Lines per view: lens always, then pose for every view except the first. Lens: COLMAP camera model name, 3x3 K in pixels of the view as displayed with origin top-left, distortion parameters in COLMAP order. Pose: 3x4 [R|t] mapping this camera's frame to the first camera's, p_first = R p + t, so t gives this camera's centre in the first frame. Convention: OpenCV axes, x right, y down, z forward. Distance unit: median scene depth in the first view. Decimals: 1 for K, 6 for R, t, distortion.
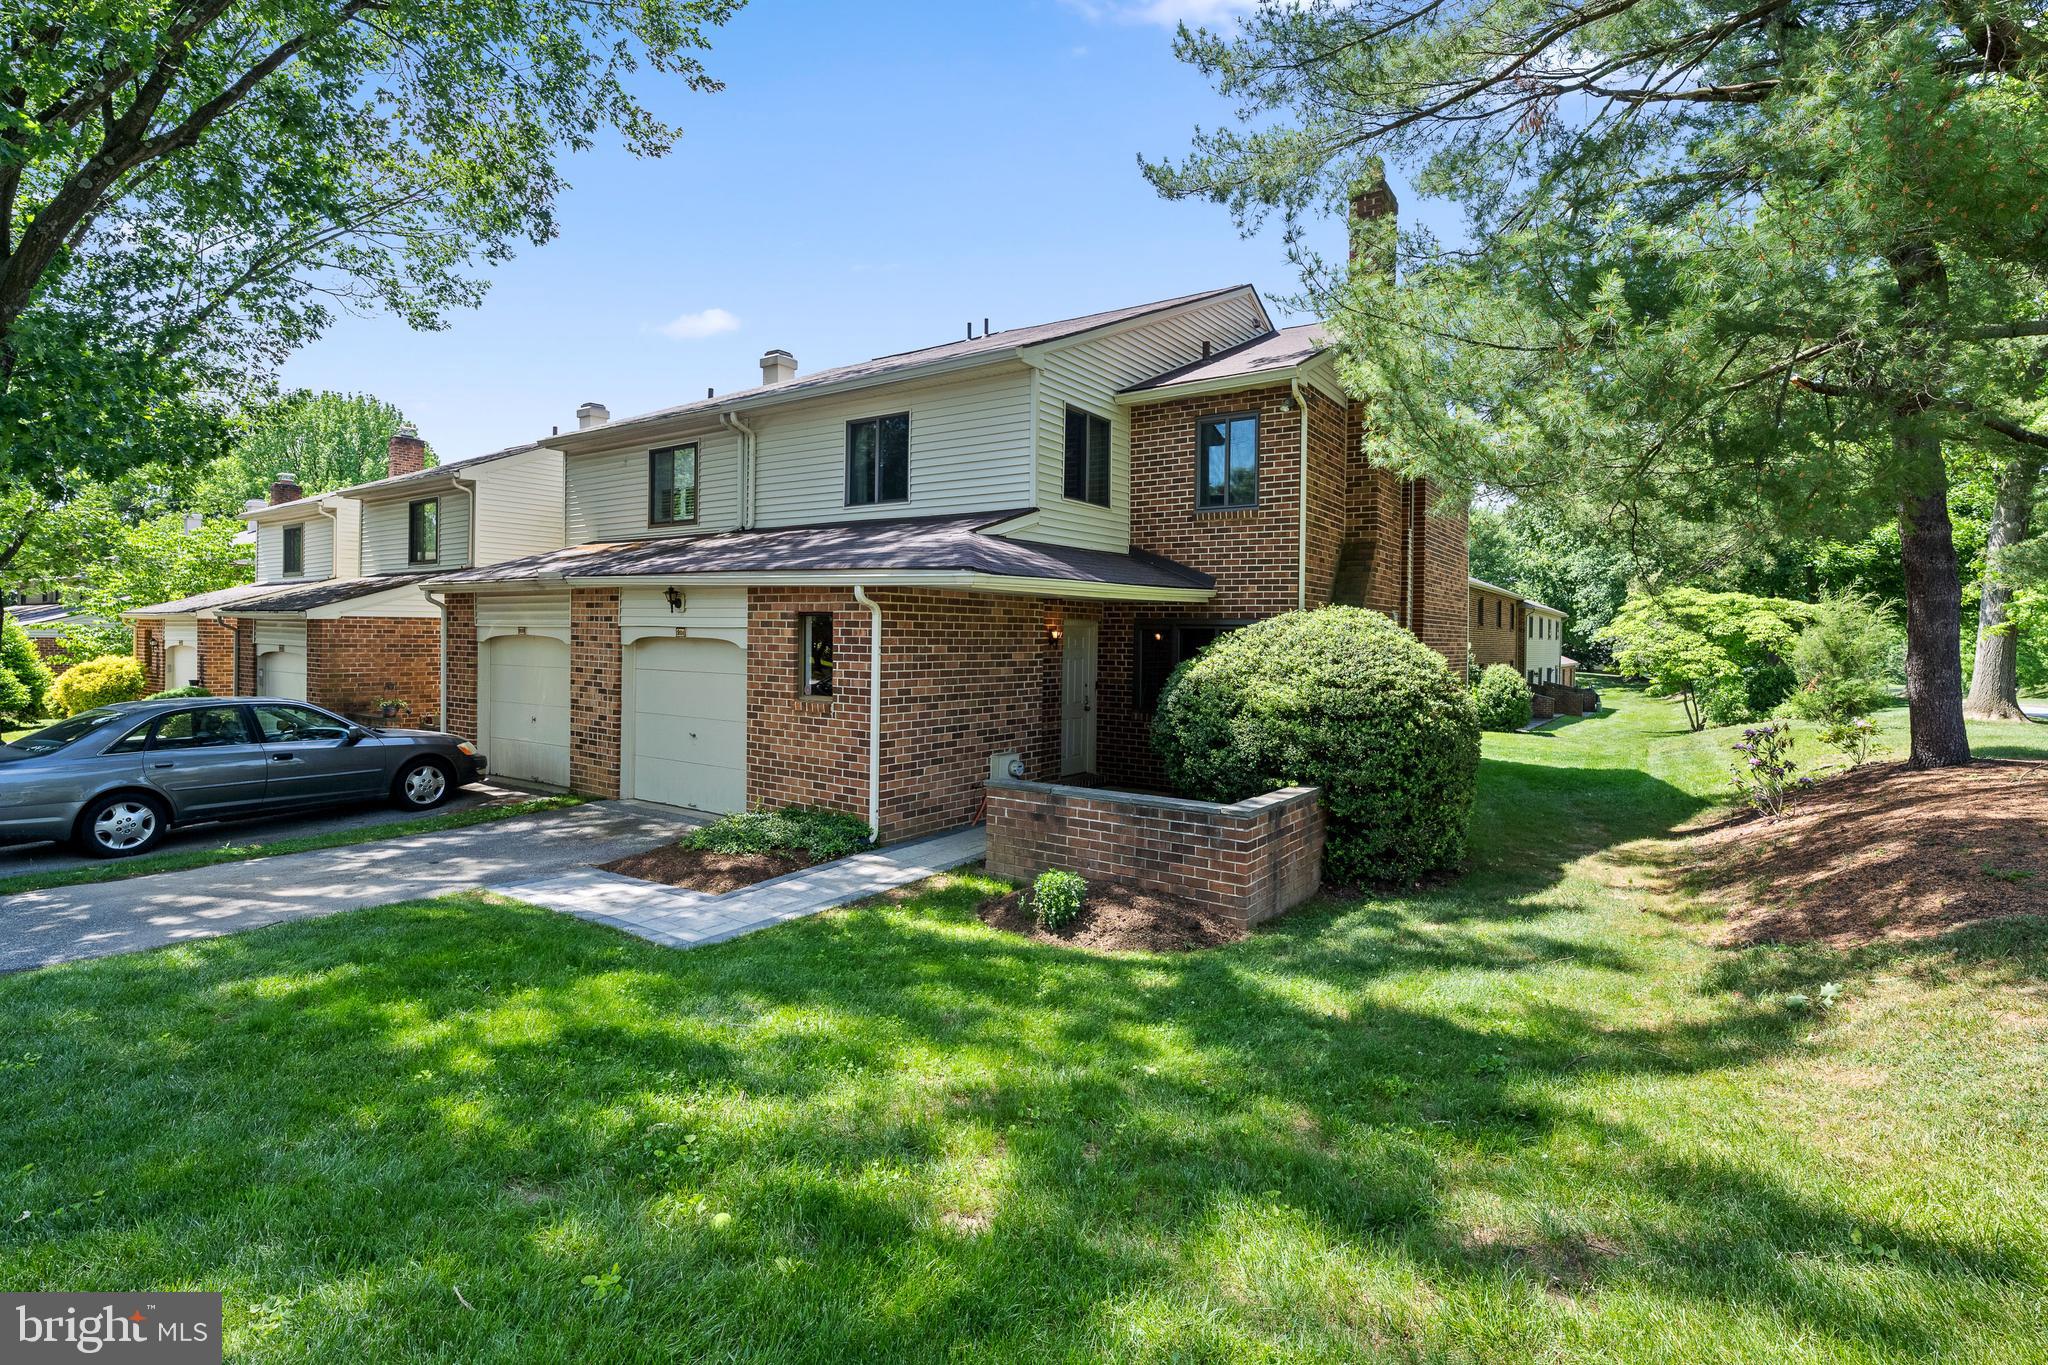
lens RADIAL K [[970.2, 0, 1024.0], [0, 970.2, 682.5], [0, 0, 1]] dist [-0.002176, -0.000242]
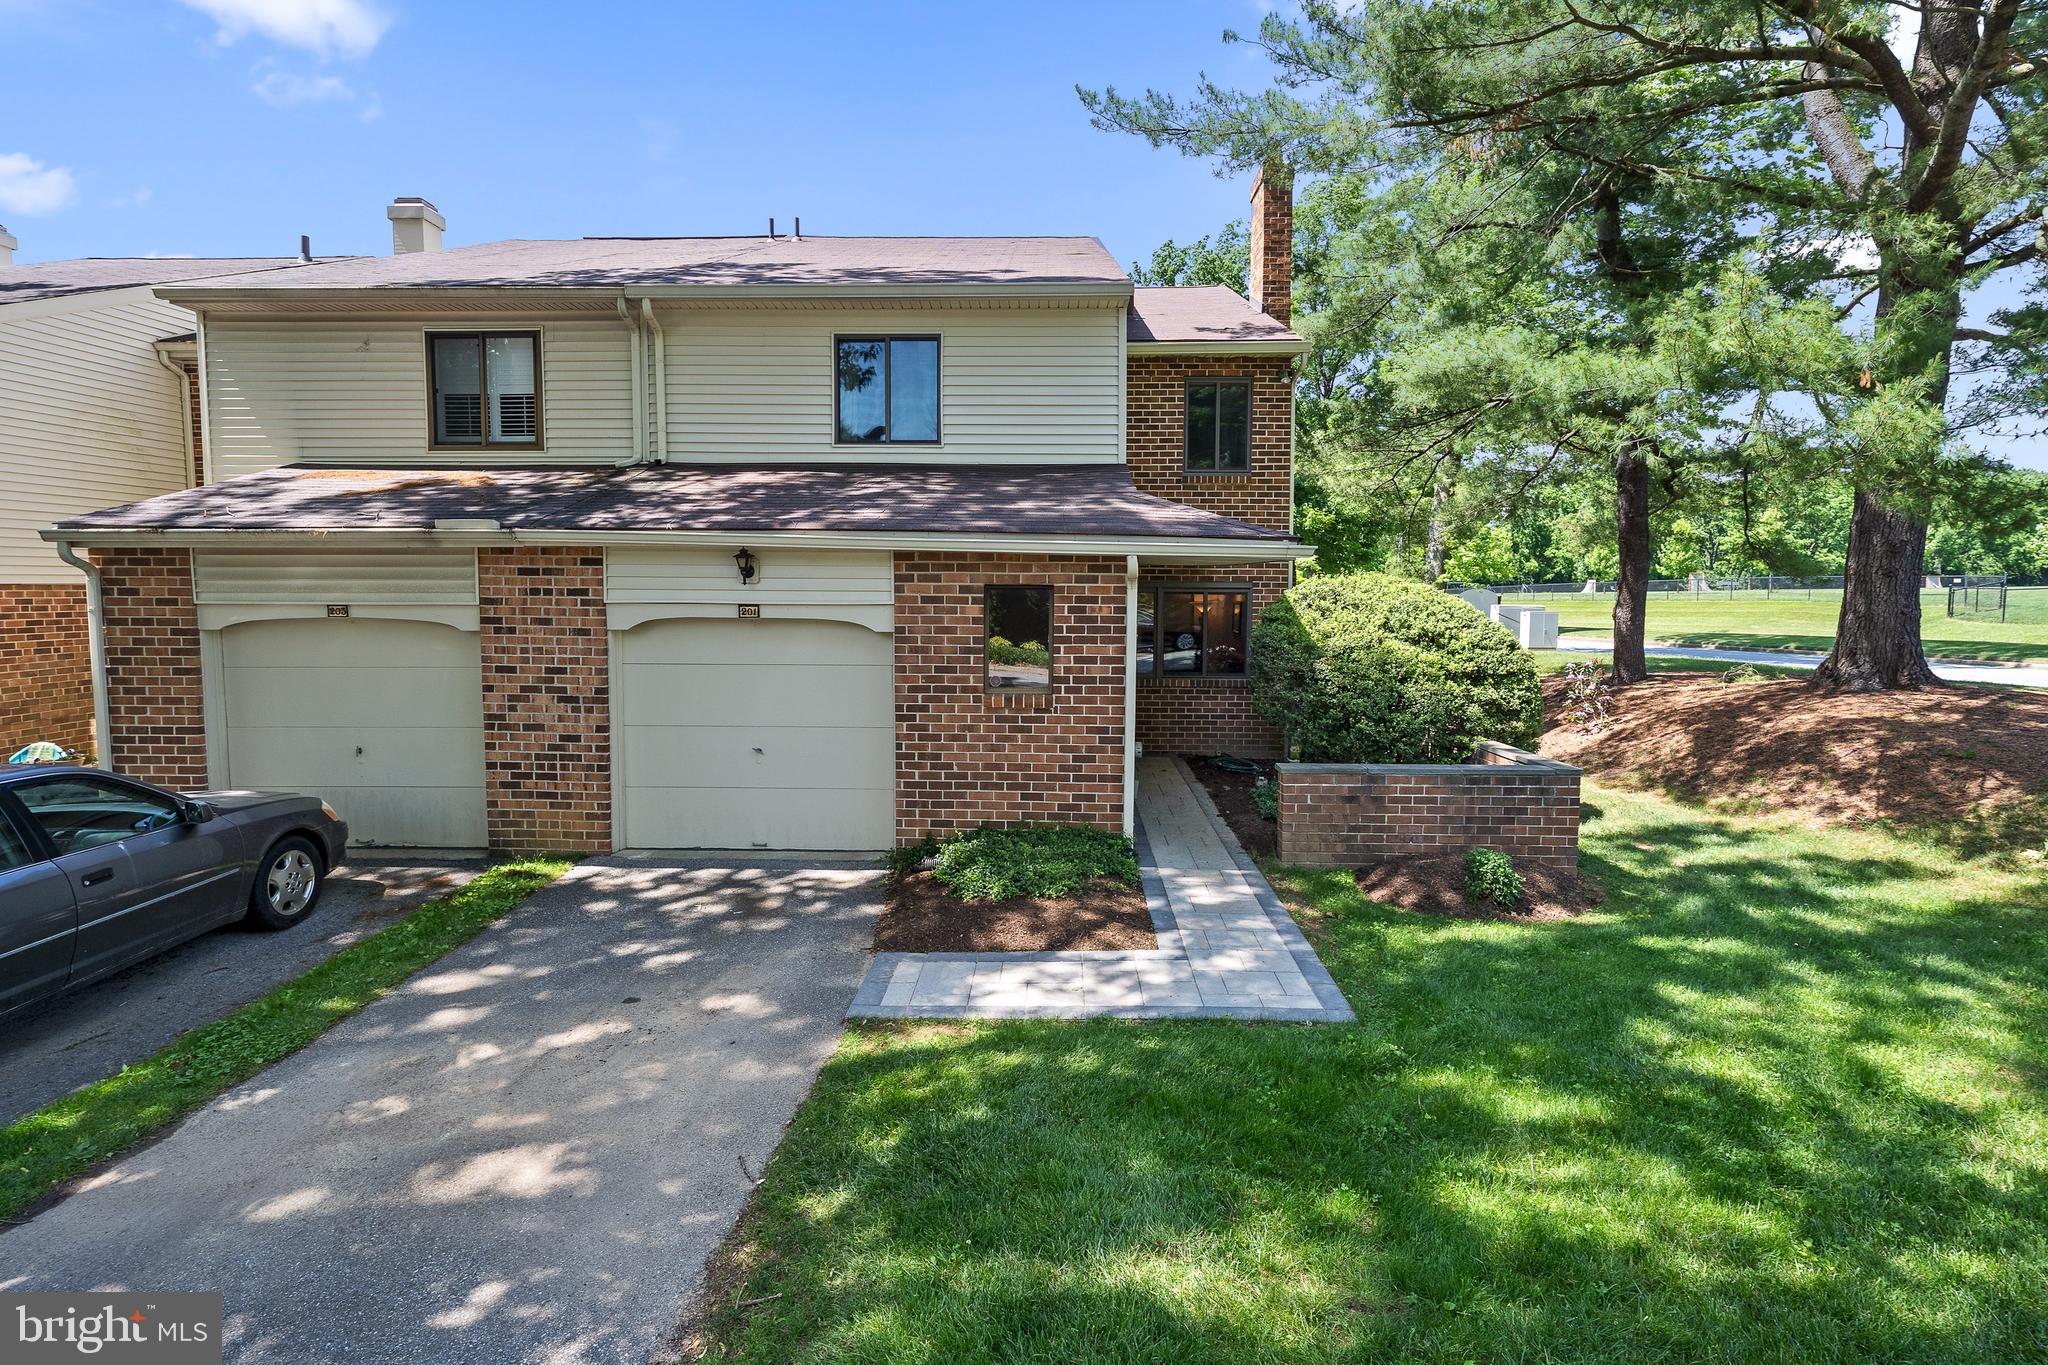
lens RADIAL K [[970.2, 0, 1024.0], [0, 970.2, 682.5], [0, 0, 1]] dist [-0.002176, -0.000242]
pose [[0.834038, -0.067511, 0.547560, -0.552791], [0.034870, 0.996951, 0.069805, -0.040001], [-0.550603, -0.039127, 0.833850, 0.267675]]
